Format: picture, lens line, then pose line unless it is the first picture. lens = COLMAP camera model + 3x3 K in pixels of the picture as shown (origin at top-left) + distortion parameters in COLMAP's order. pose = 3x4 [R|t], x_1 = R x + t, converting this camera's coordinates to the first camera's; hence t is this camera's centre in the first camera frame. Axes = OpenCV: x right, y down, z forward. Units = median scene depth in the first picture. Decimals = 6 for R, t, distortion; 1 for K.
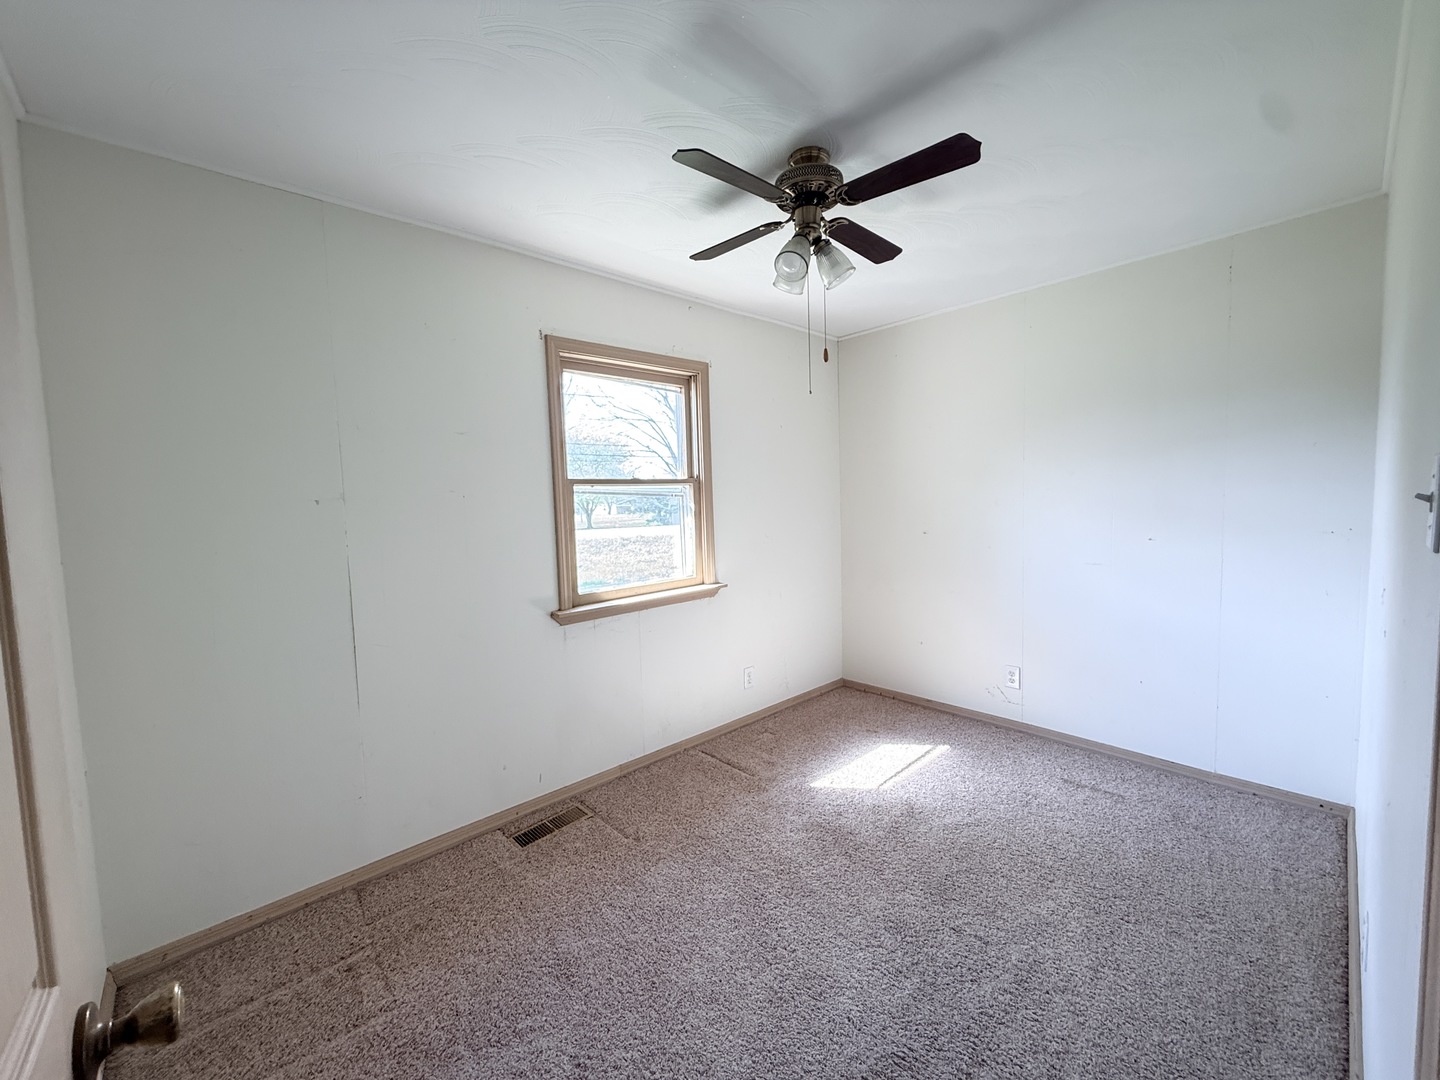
lens RADIAL K [[574.6, 0, 715.9], [0, 574.6, 539.3], [0, 0, 1]] dist [-0.000112, 0.000460]
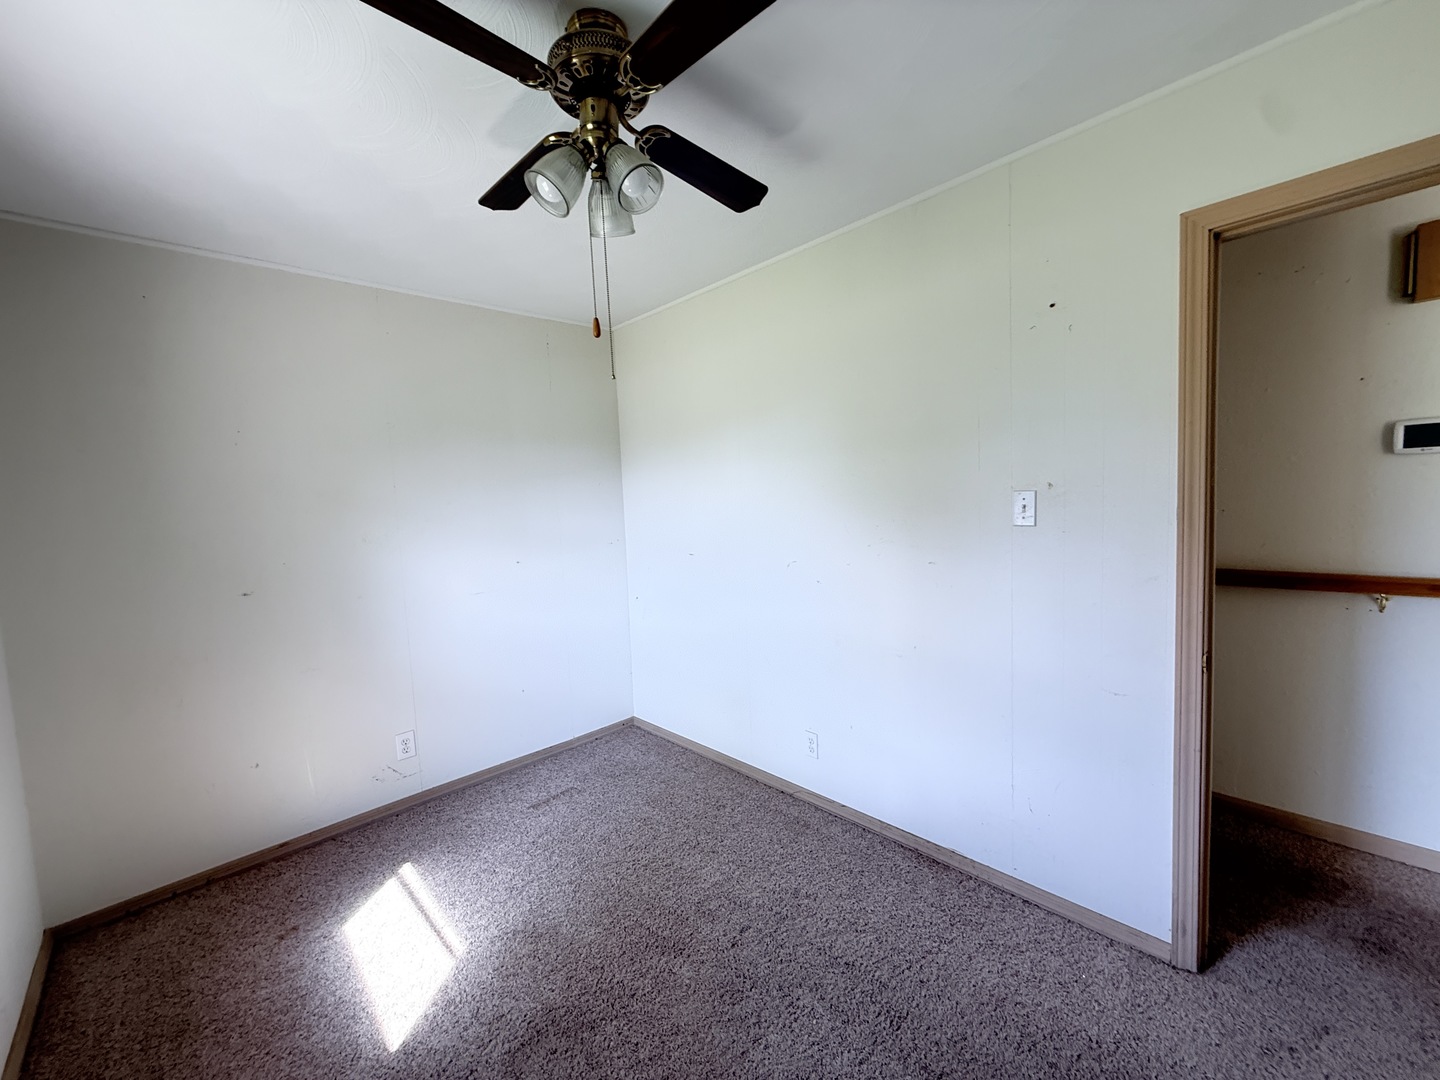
lens RADIAL K [[574.6, 0, 715.7], [0, 574.6, 536.0], [0, 0, 1]] dist [-0.000112, 0.000460]
pose [[-0.020843, -0.045241, 0.998759, -0.324031], [0.113839, 0.992371, 0.047327, -0.051861], [-0.993281, 0.114684, -0.015534, 0.550642]]
